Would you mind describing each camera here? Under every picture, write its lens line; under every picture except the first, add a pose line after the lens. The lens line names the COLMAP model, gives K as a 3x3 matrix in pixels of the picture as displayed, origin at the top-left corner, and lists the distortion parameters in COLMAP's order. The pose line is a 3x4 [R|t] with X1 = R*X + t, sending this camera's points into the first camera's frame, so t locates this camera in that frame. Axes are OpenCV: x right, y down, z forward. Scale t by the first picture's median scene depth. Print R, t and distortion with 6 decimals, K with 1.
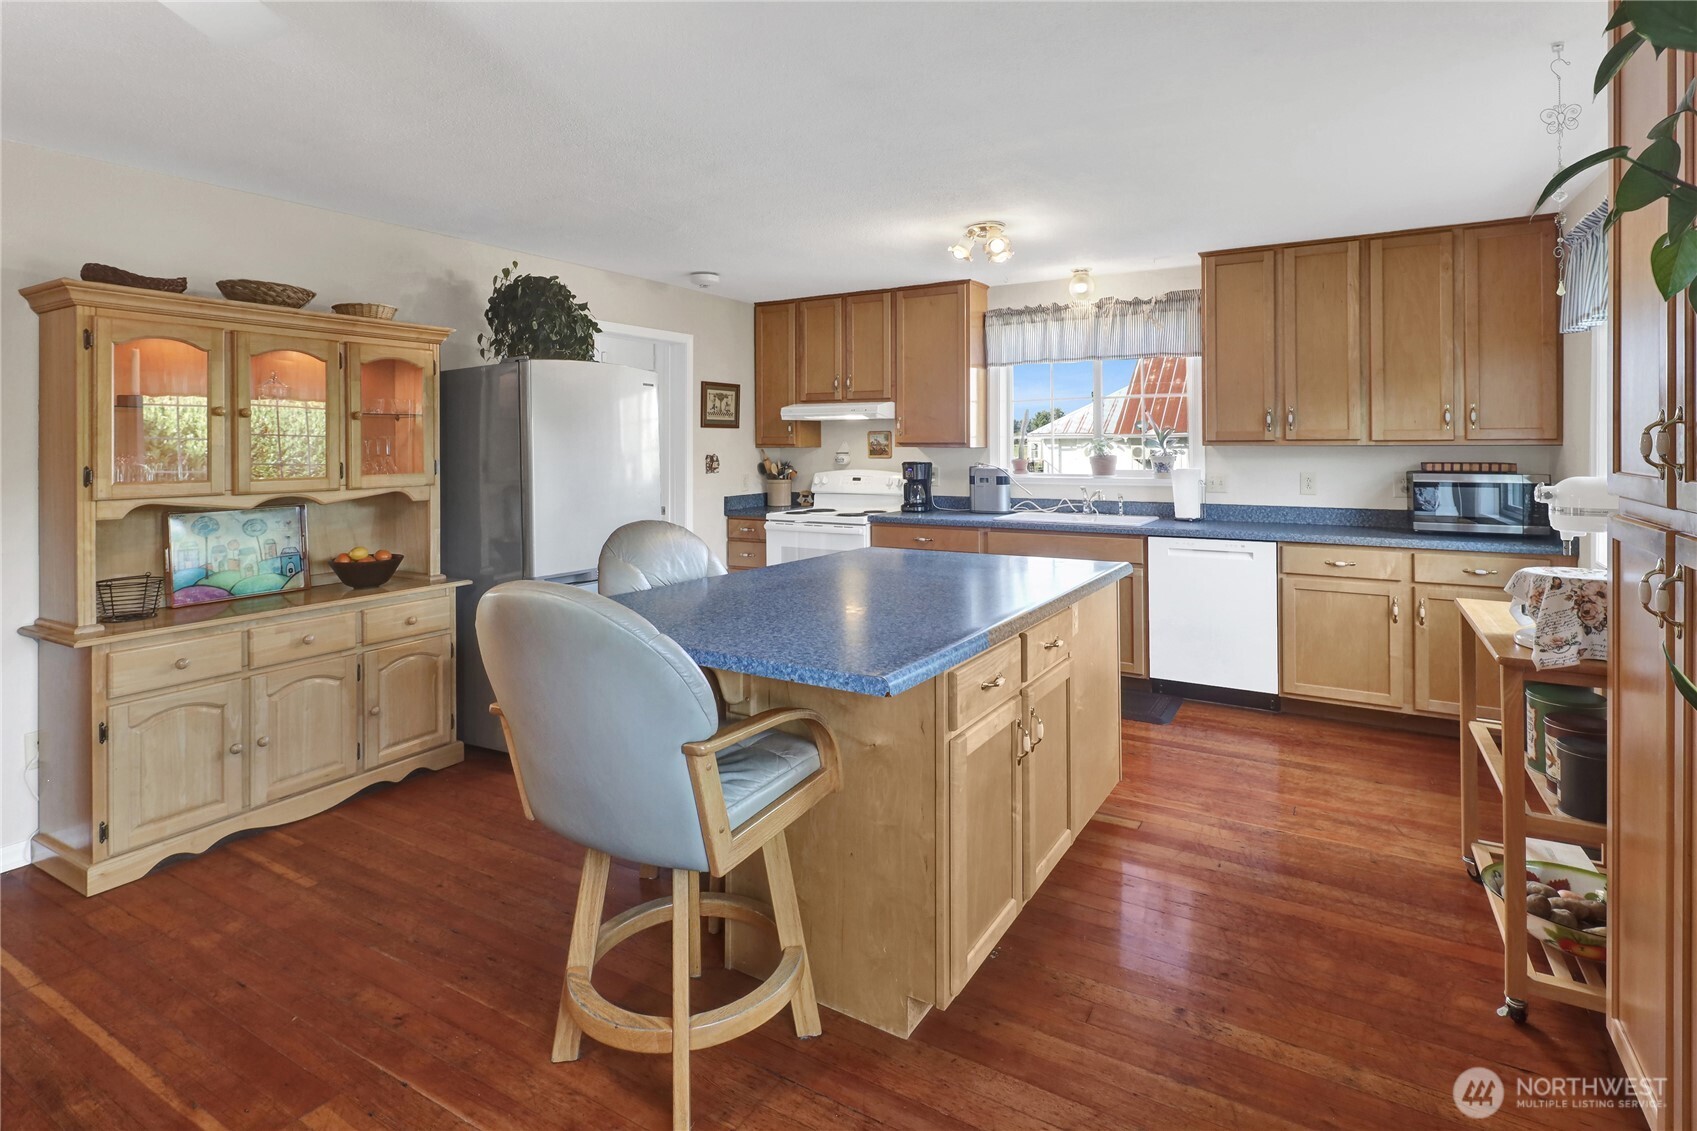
lens RADIAL K [[854.2, 0, 824.8], [0, 854.2, 442.1], [0, 0, 1]] dist [0.011109, -0.006182]
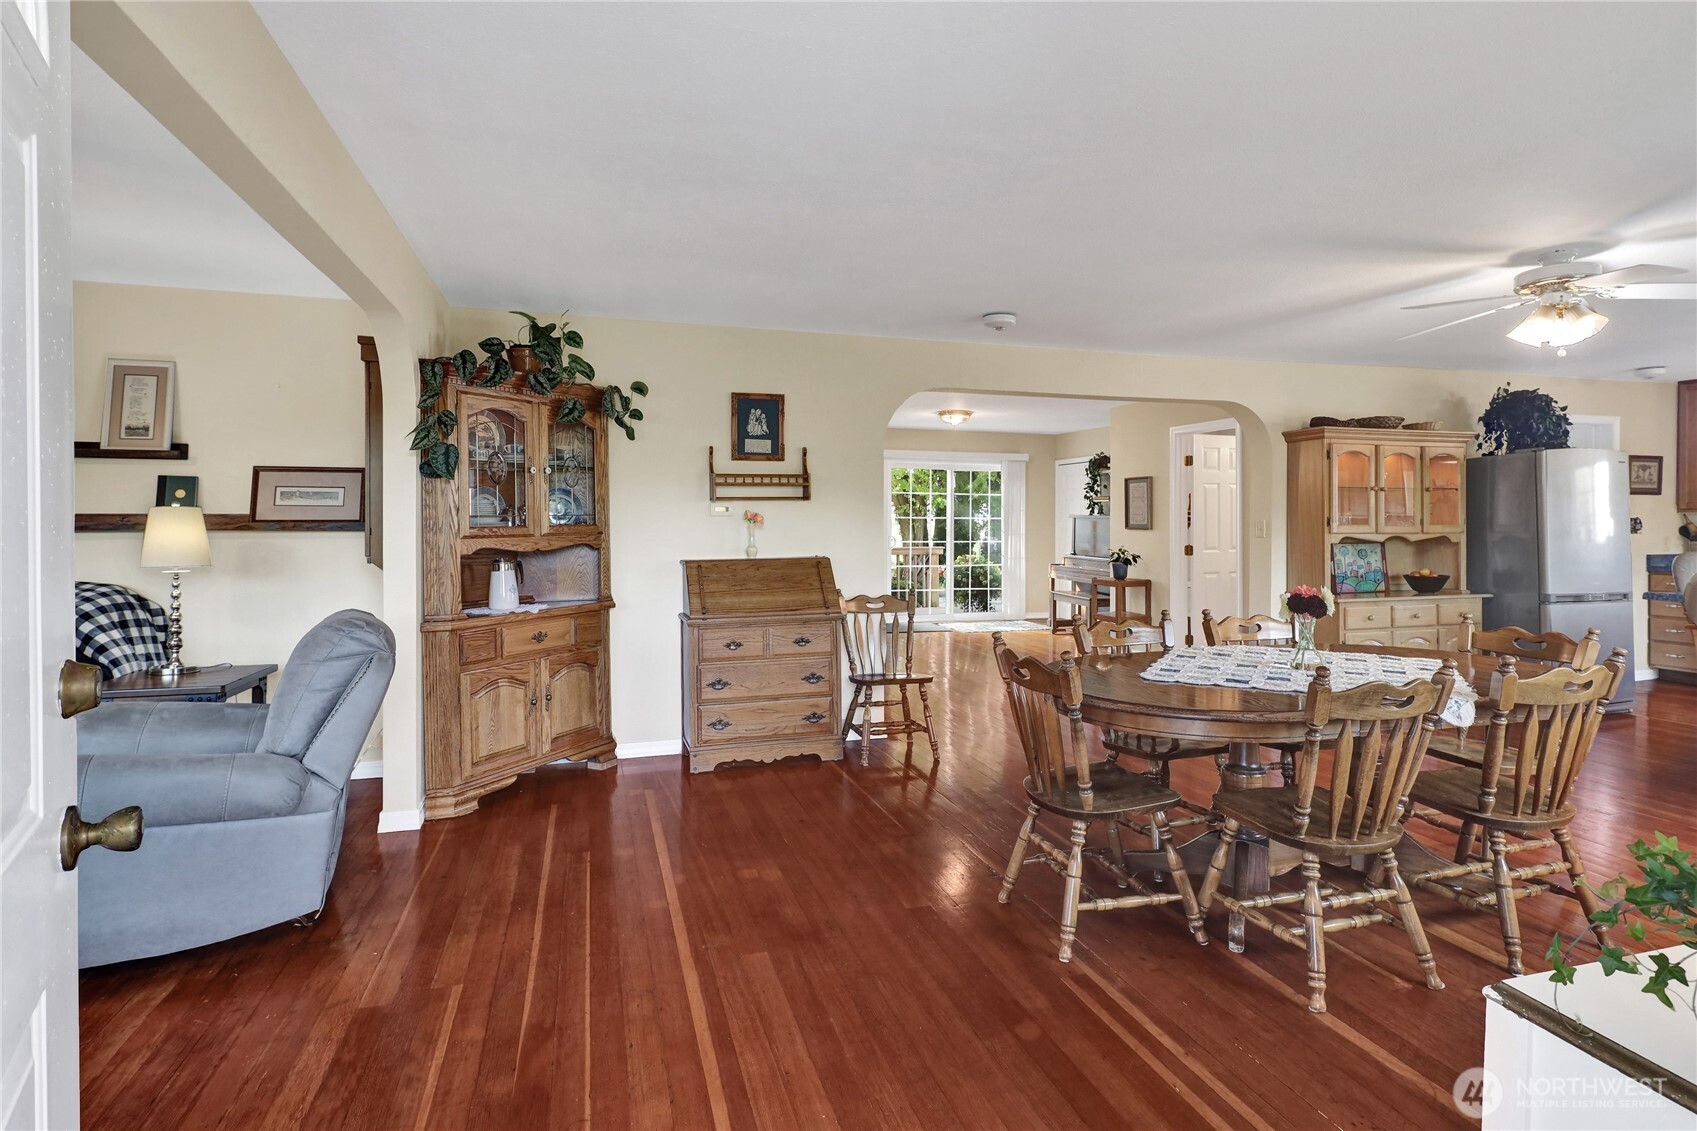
lens RADIAL K [[854.2, 0, 847.7], [0, 854.2, 526.7], [0, 0, 1]] dist [0.011109, -0.006182]
pose [[0.751505, 0.005650, -0.659703, -0.210856], [0.001432, 0.999947, 0.010195, 0.016757], [0.659725, -0.008606, 0.751458, -0.741932]]
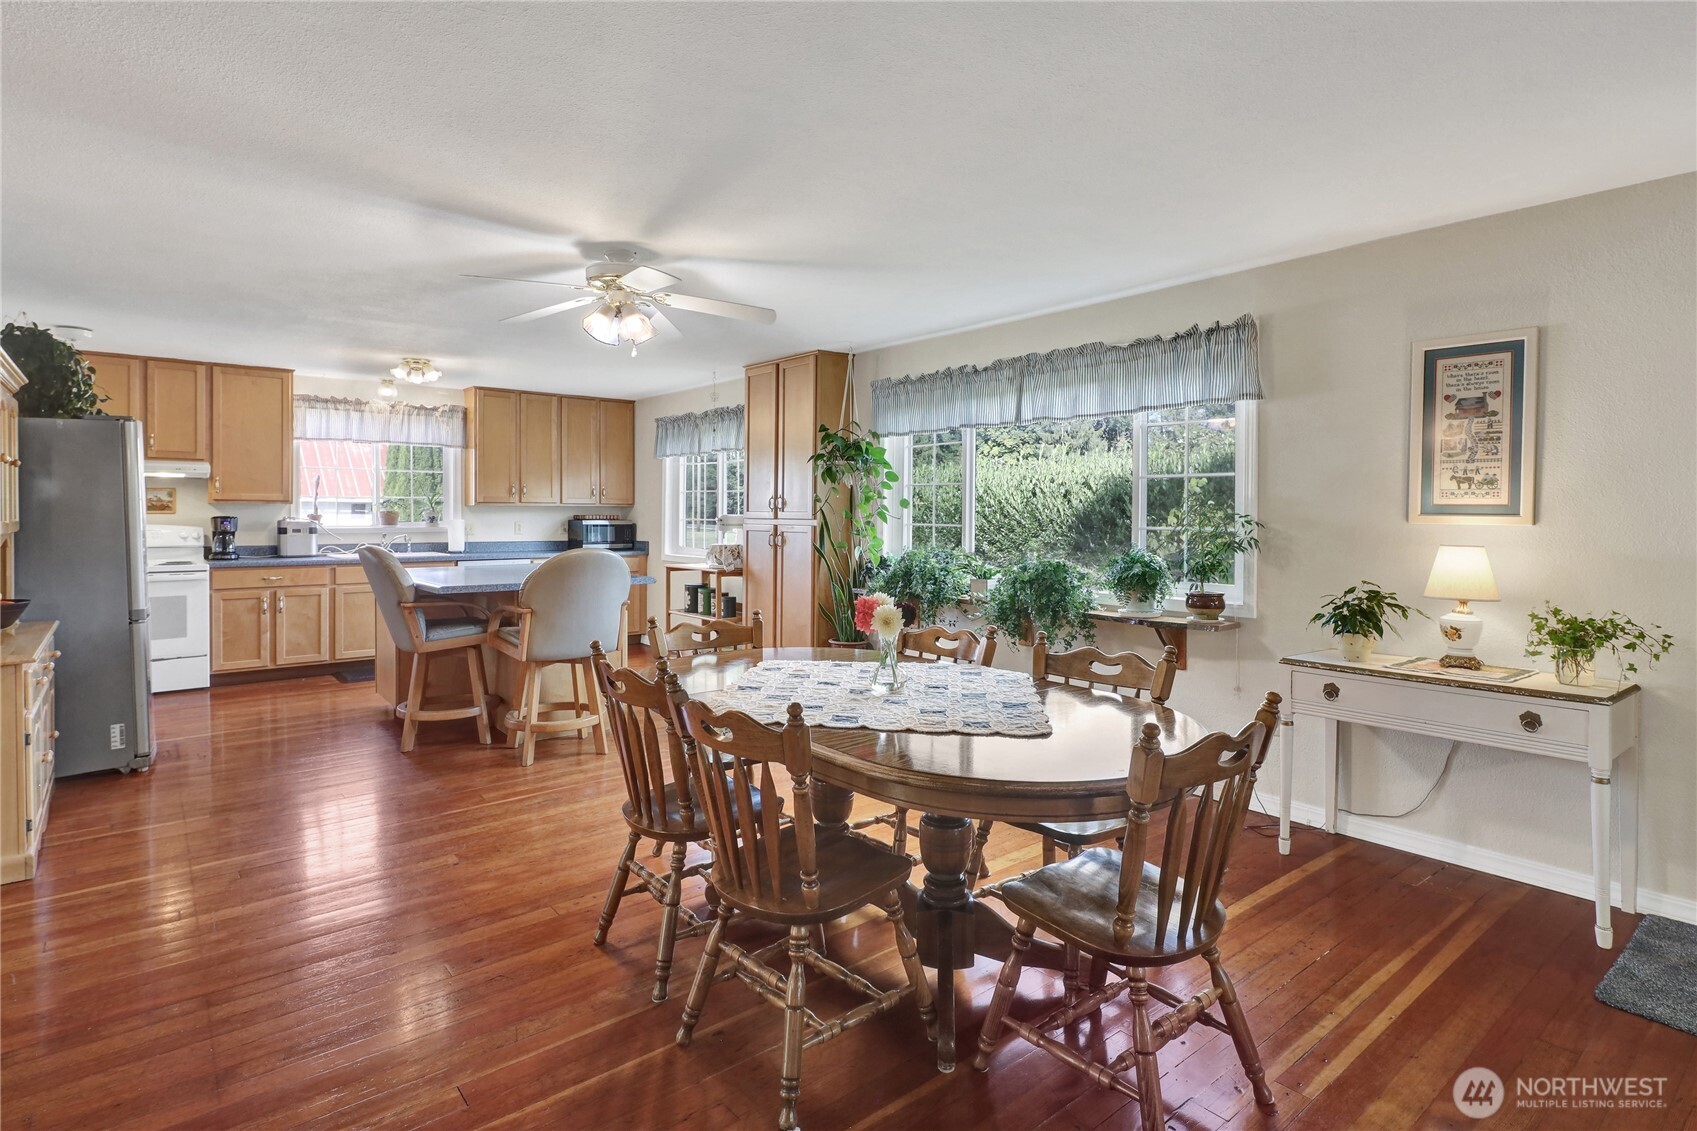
lens RADIAL K [[854.2, 0, 862.0], [0, 854.2, 527.3], [0, 0, 1]] dist [0.011109, -0.006182]
pose [[0.336536, -0.009992, 0.941618, -0.861143], [-0.009598, 0.999855, 0.014040, 0.016961], [-0.941622, -0.013763, 0.336392, -0.242856]]
